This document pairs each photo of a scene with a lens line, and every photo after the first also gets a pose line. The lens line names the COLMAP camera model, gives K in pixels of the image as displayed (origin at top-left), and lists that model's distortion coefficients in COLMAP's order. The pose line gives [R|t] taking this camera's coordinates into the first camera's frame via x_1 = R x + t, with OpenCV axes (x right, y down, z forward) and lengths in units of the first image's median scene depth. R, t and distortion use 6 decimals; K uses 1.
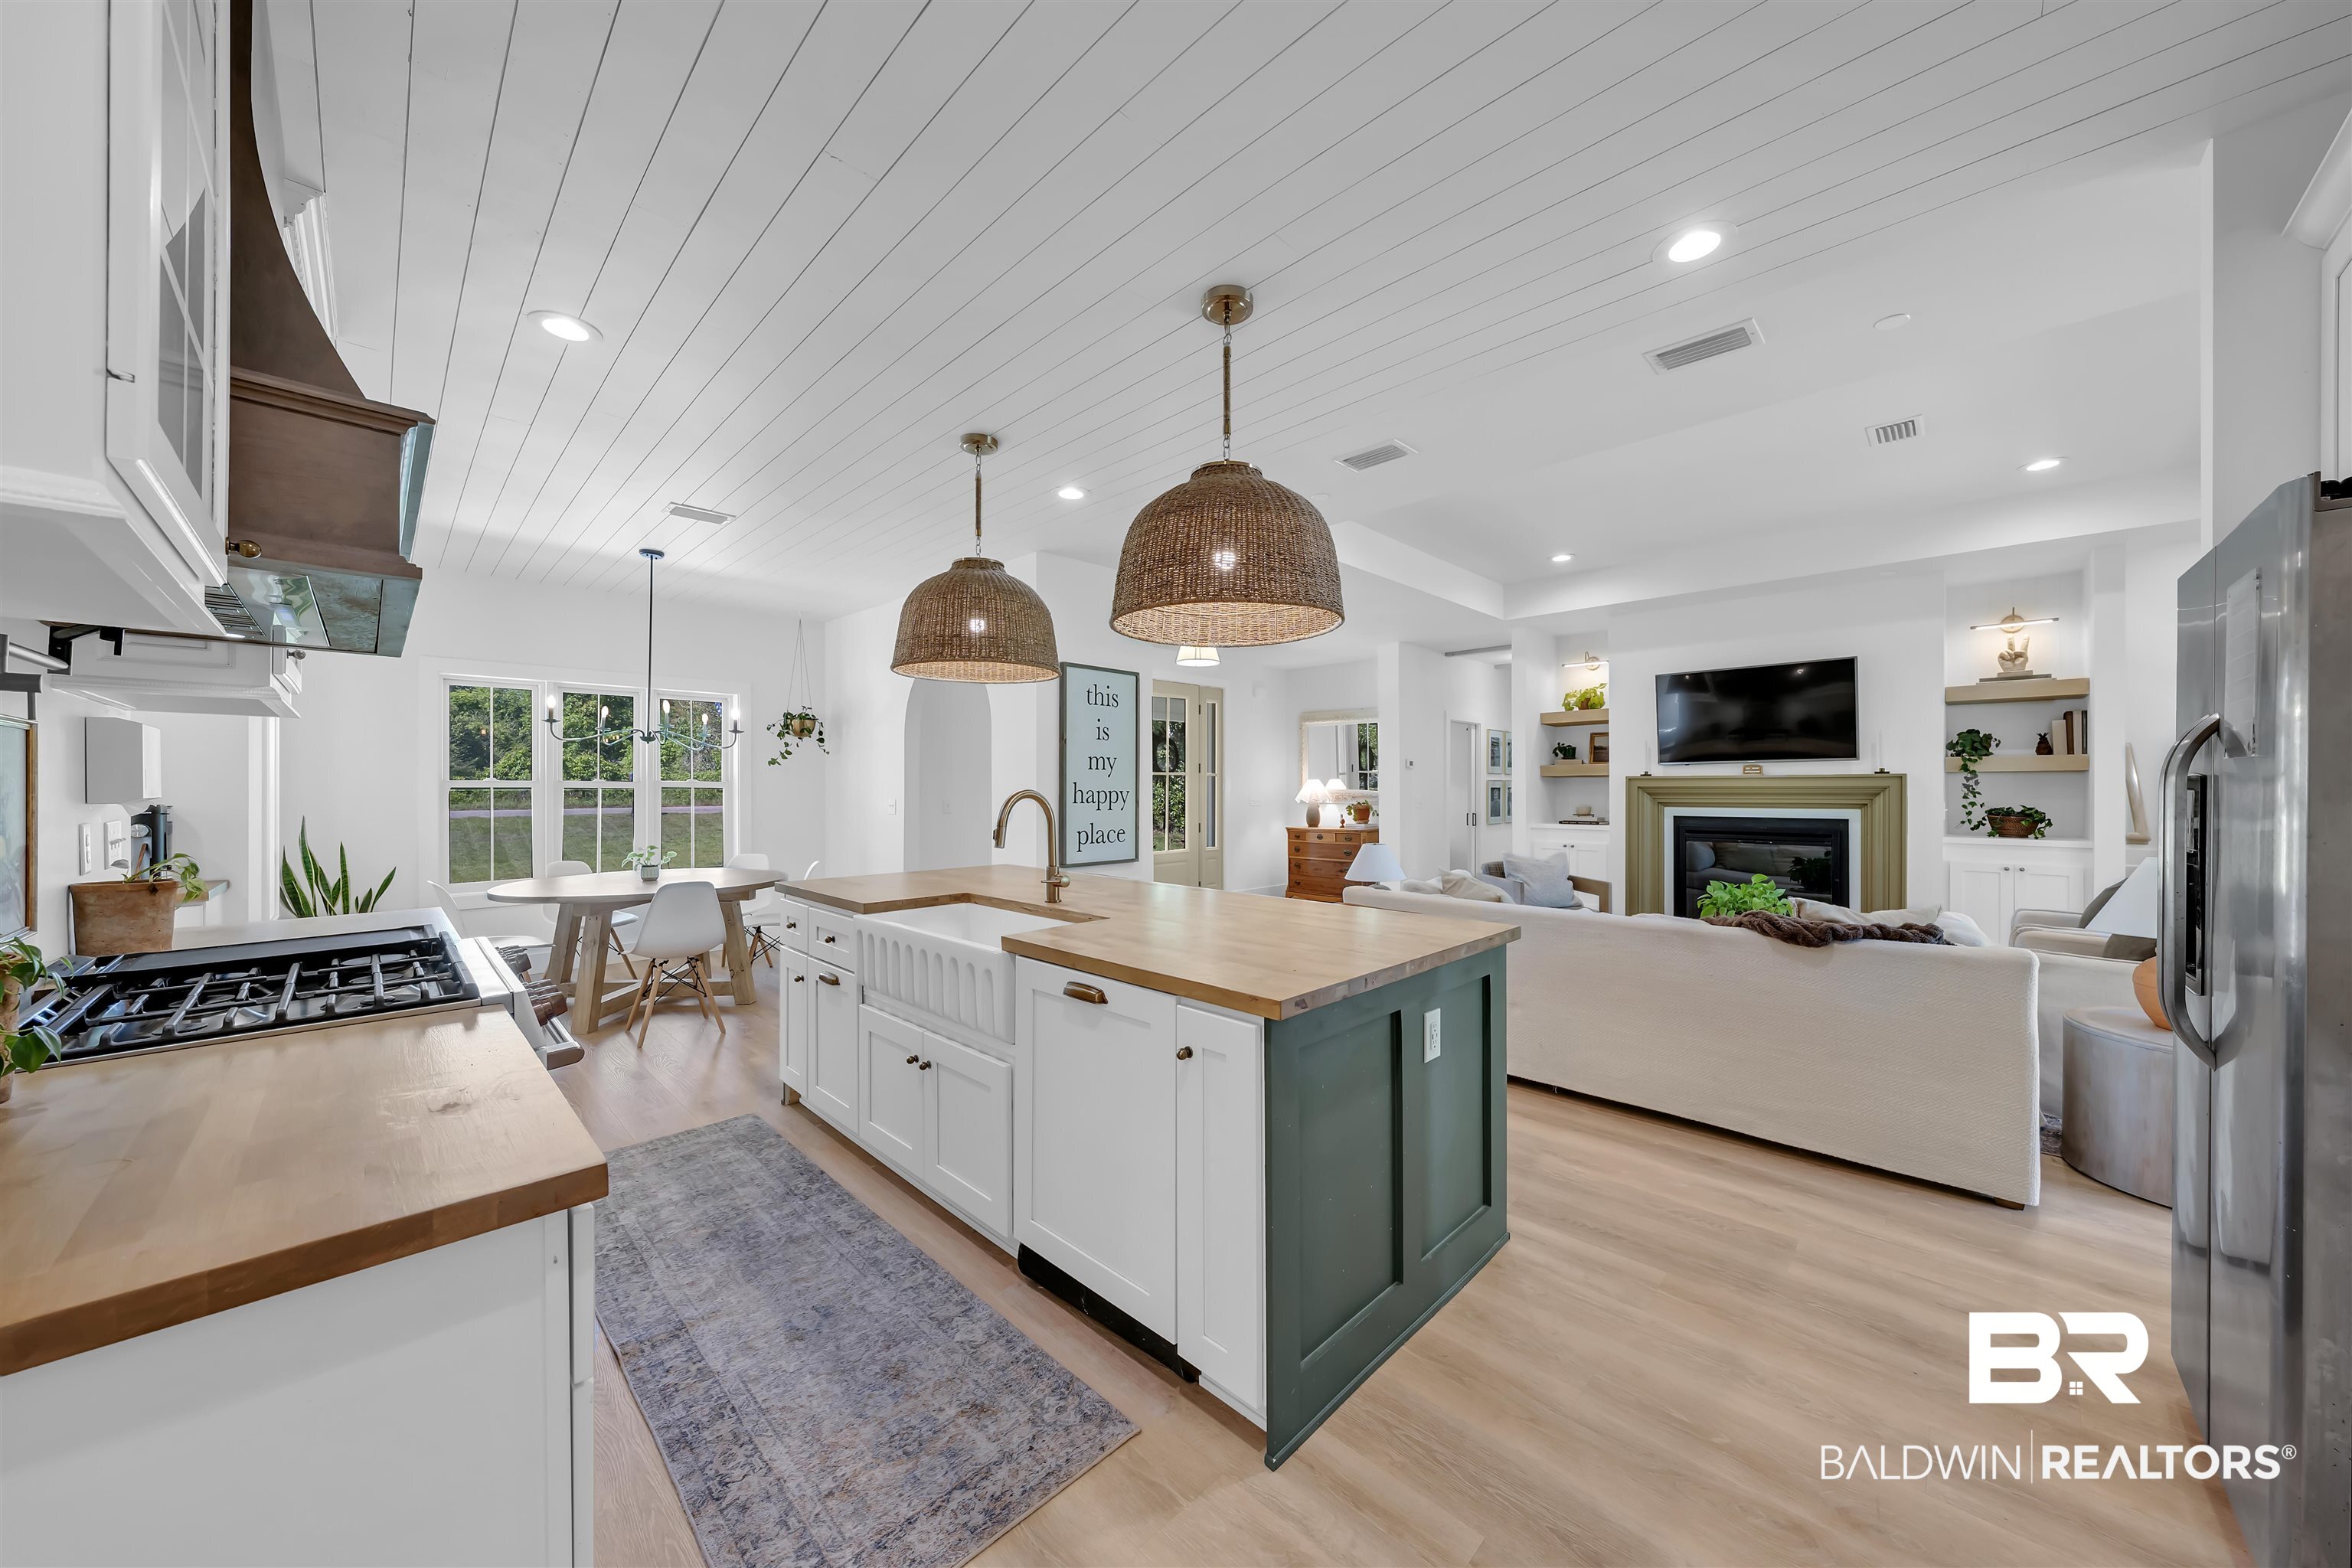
lens RADIAL K [[808.8, 0, 1183.9], [0, 808.8, 786.8], [0, 0, 1]] dist [-0.000899, -0.000077]
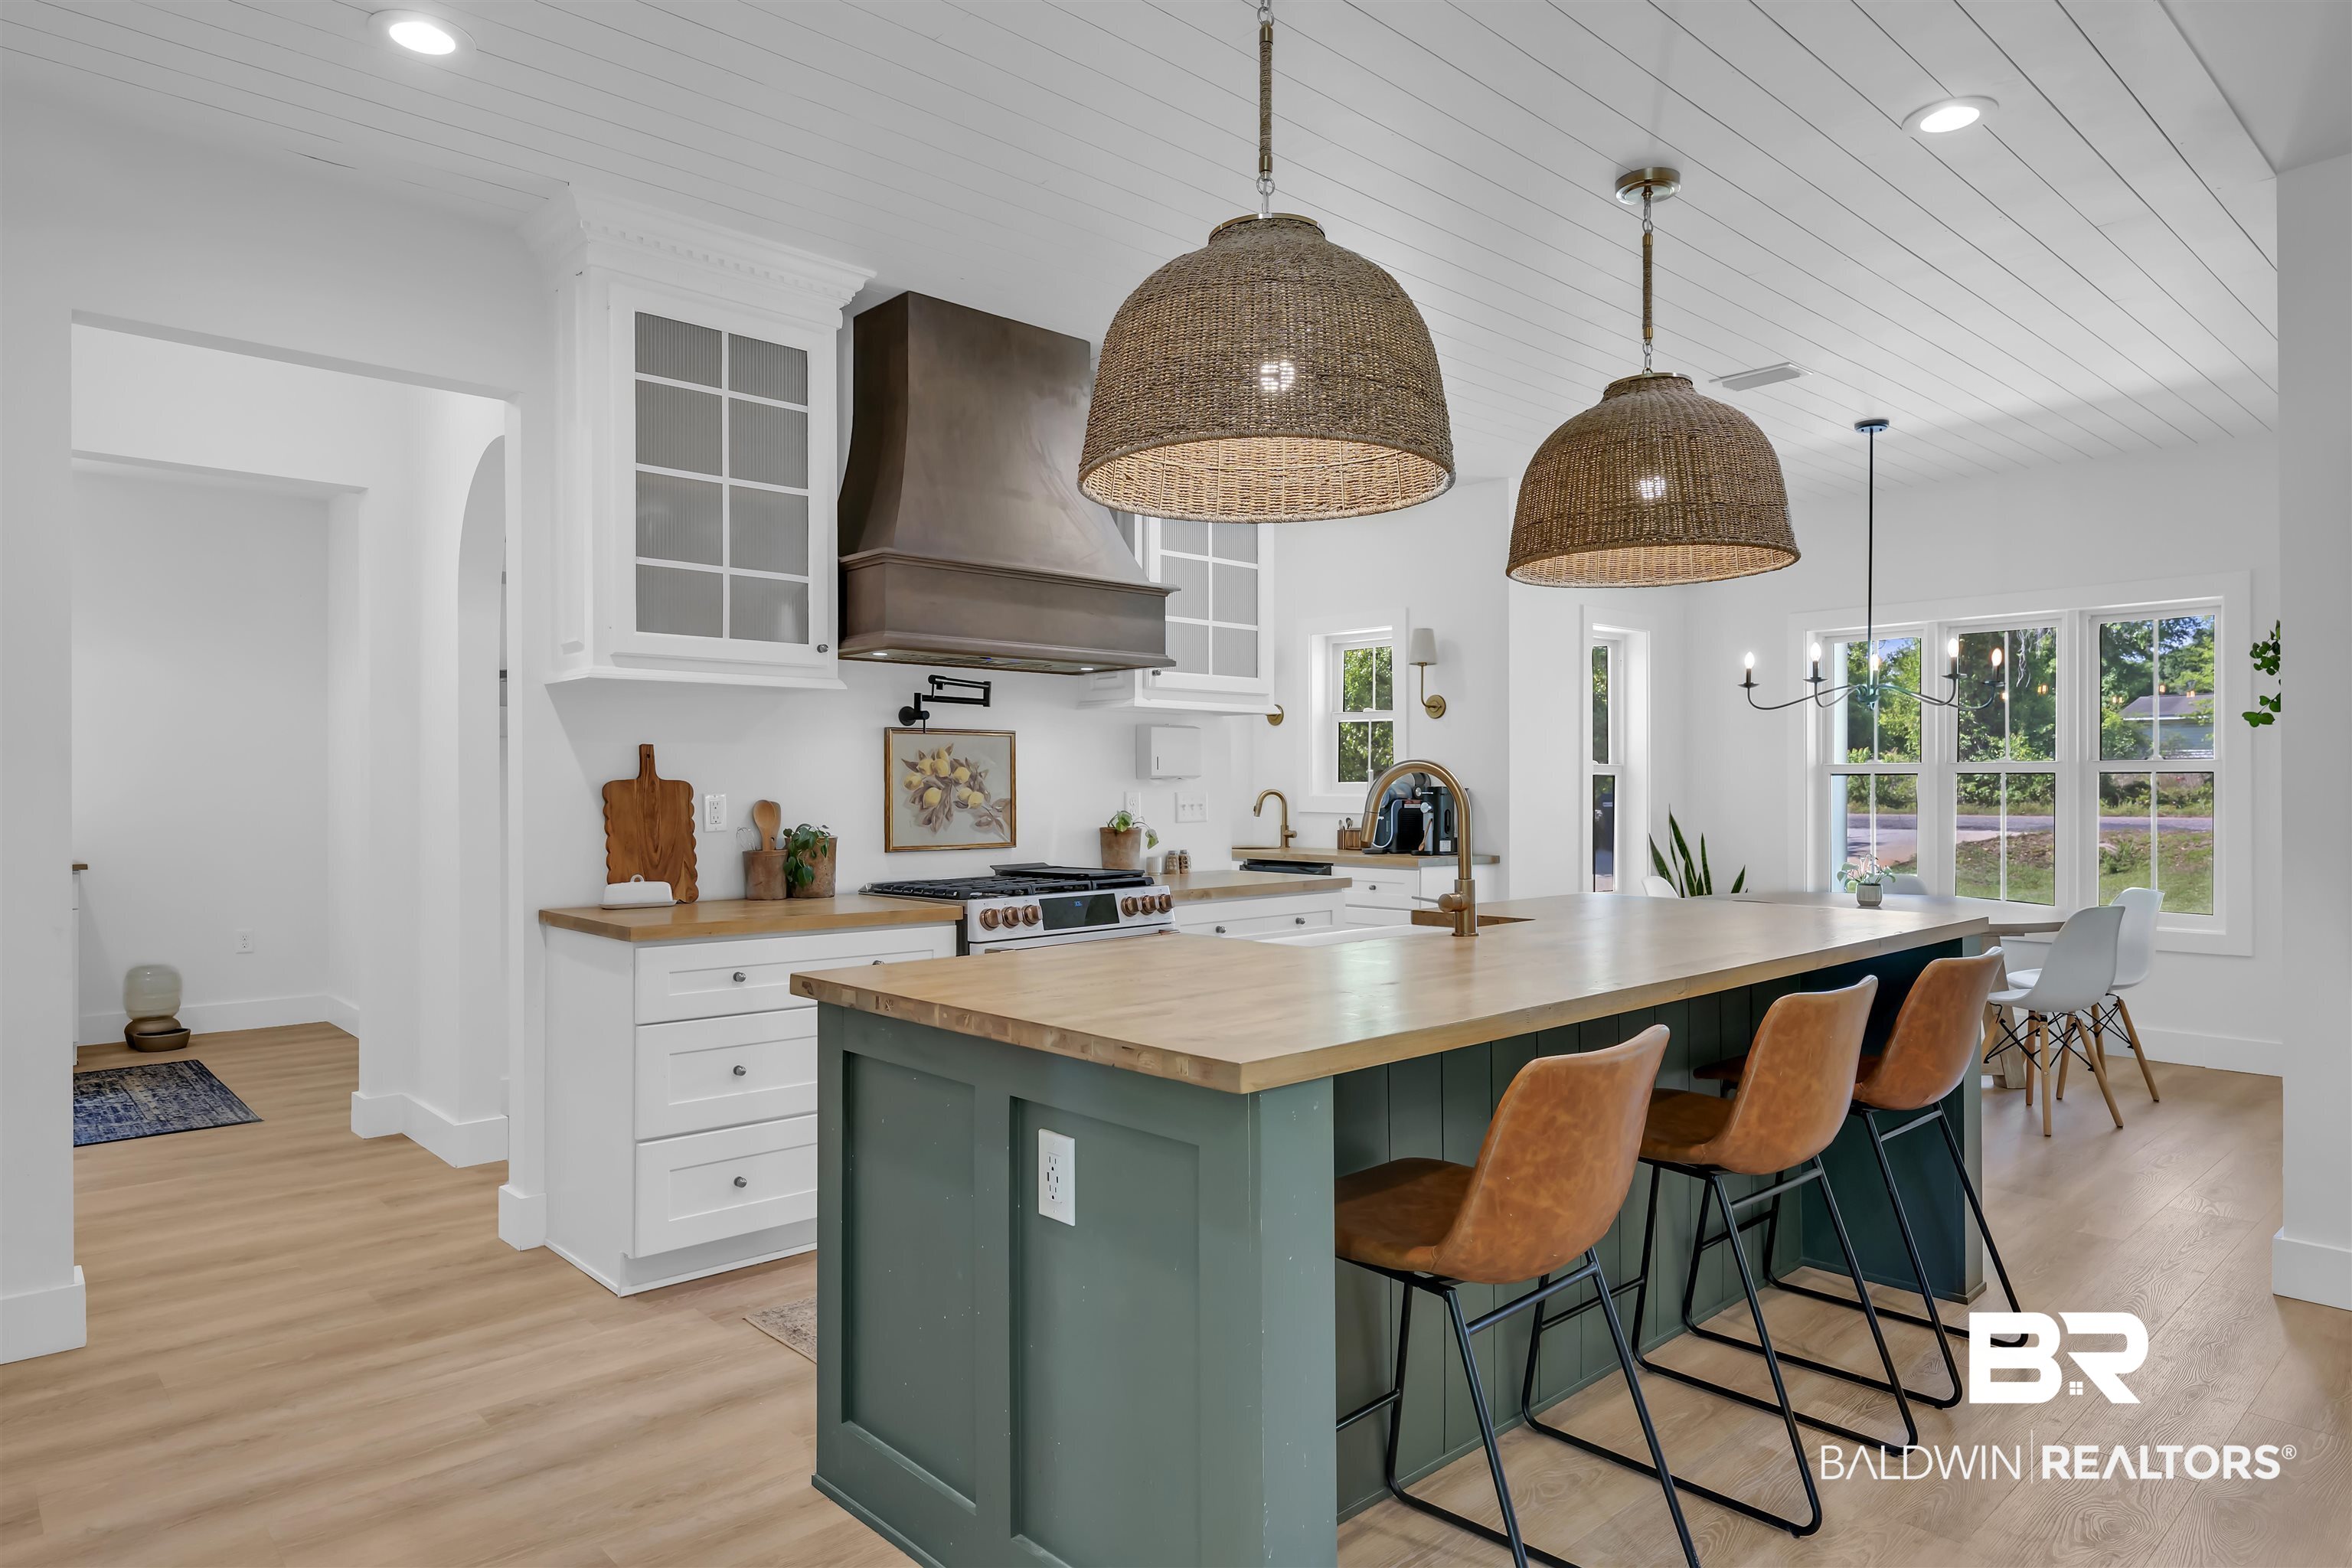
lens RADIAL K [[1378.7, 0, 1182.2], [0, 1378.7, 789.4], [0, 0, 1]] dist [0.003927, 0.000665]
pose [[-0.047358, 0.002362, -0.998875, 0.493301], [0.002382, 0.999995, 0.002252, 0.012923], [0.998875, -0.002273, -0.047363, 0.441277]]
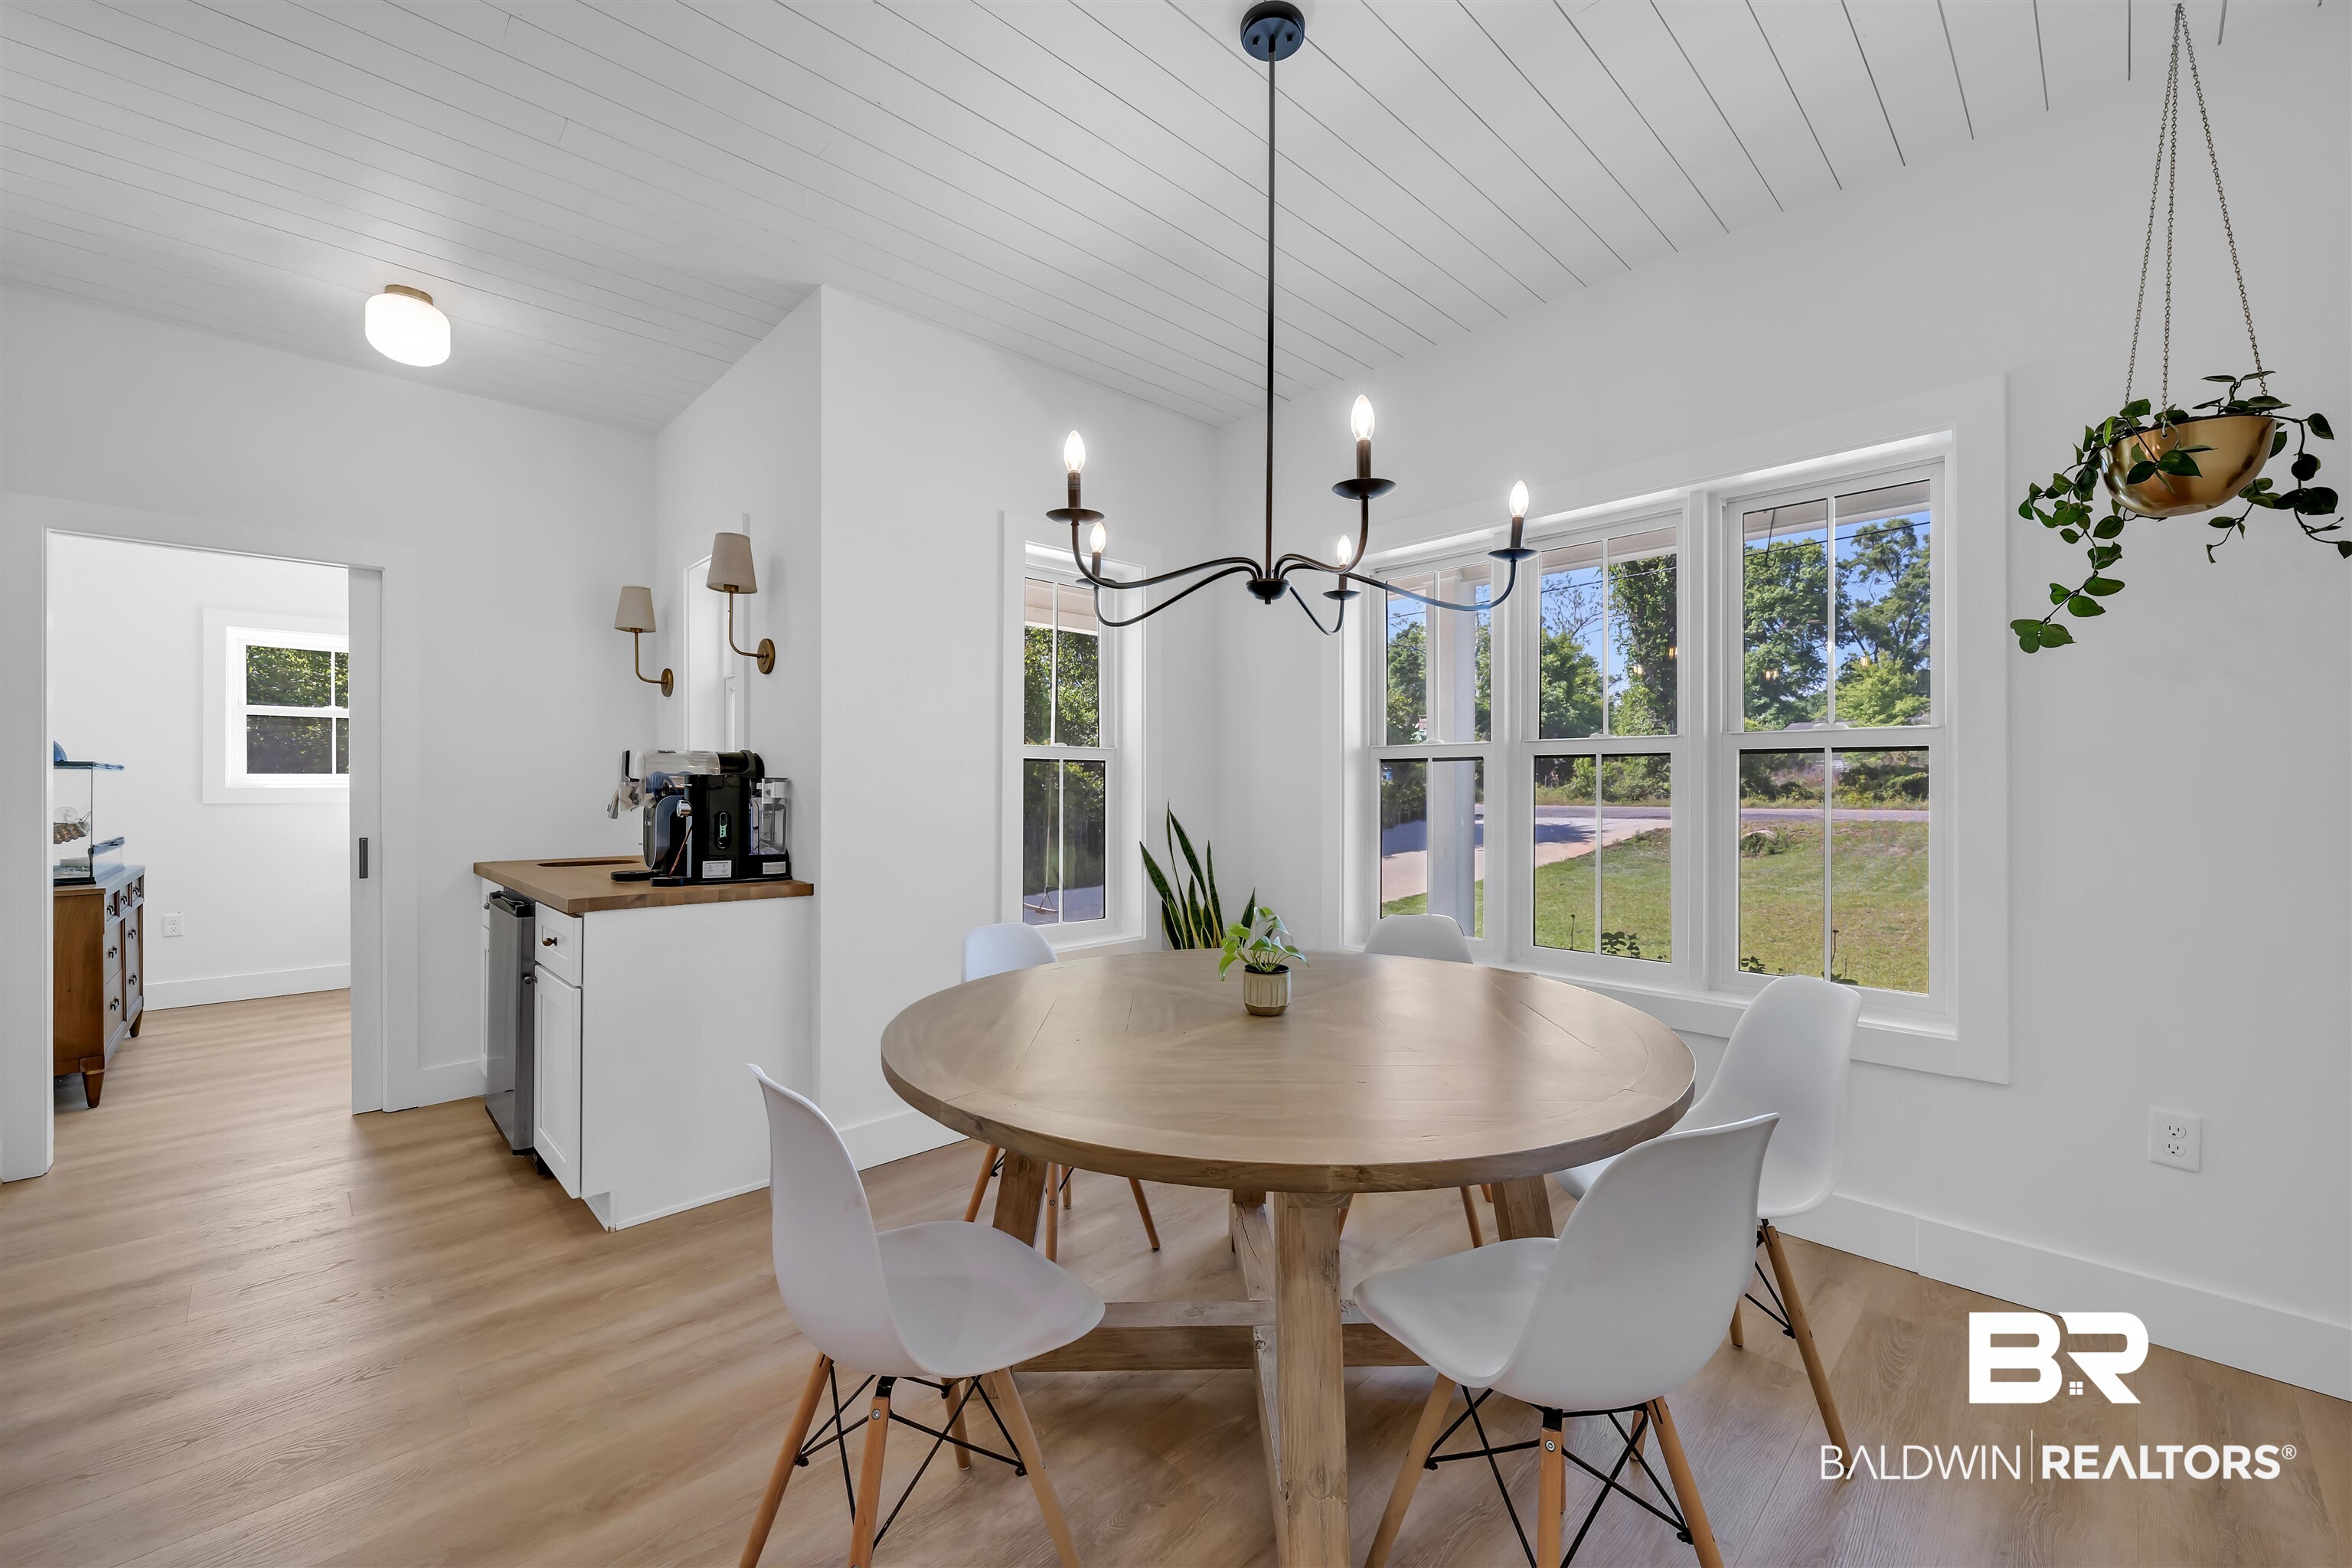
lens RADIAL K [[927.2, 0, 1186.0], [0, 927.2, 789.1], [0, 0, 1]] dist [0.000036, -0.000052]
pose [[-0.019877, -0.001307, -0.999802, -0.256355], [-0.000120, 0.999999, -0.001304, 0.022892], [0.999802, 0.000094, -0.019877, 0.903561]]
